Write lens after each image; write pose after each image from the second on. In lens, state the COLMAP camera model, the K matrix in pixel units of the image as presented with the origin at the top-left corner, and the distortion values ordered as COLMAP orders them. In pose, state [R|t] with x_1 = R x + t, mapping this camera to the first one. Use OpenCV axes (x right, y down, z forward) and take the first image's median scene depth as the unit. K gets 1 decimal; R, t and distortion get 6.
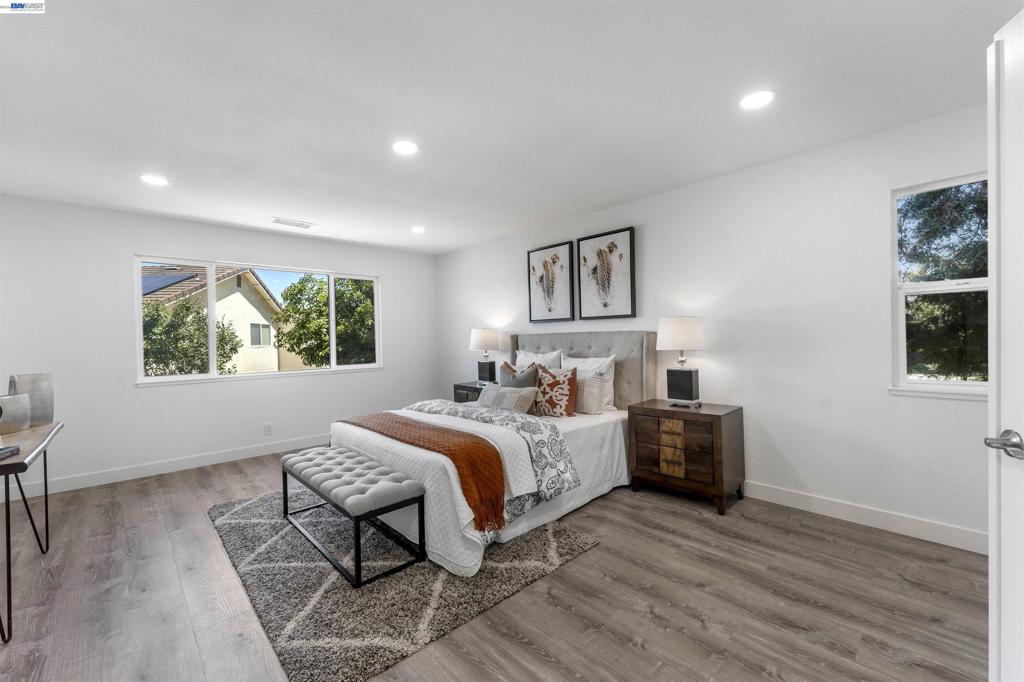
lens RADIAL K [[411.1, 0, 506.4], [0, 411.1, 341.0], [0, 0, 1]] dist [-0.000826, 0.000055]
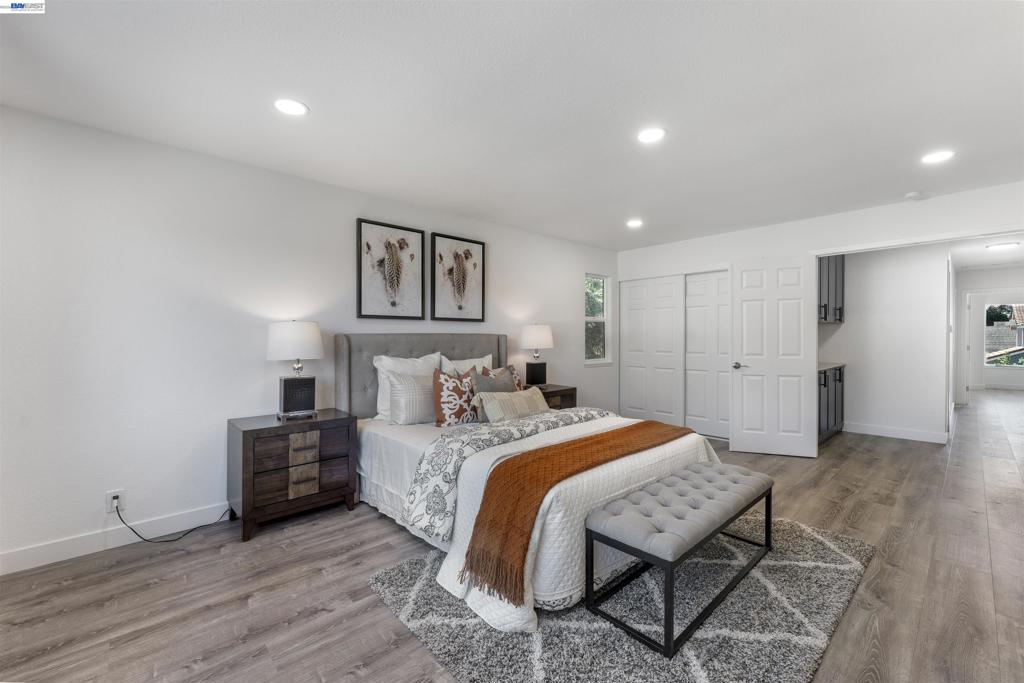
lens RADIAL K [[411.1, 0, 506.4], [0, 411.1, 341.5], [0, 0, 1]] dist [-0.000826, 0.000055]
pose [[0.029748, 0.012455, 0.999480, -0.741505], [0.010733, 0.999861, -0.012779, 0.010503], [-0.999500, 0.011108, 0.029610, 0.811907]]
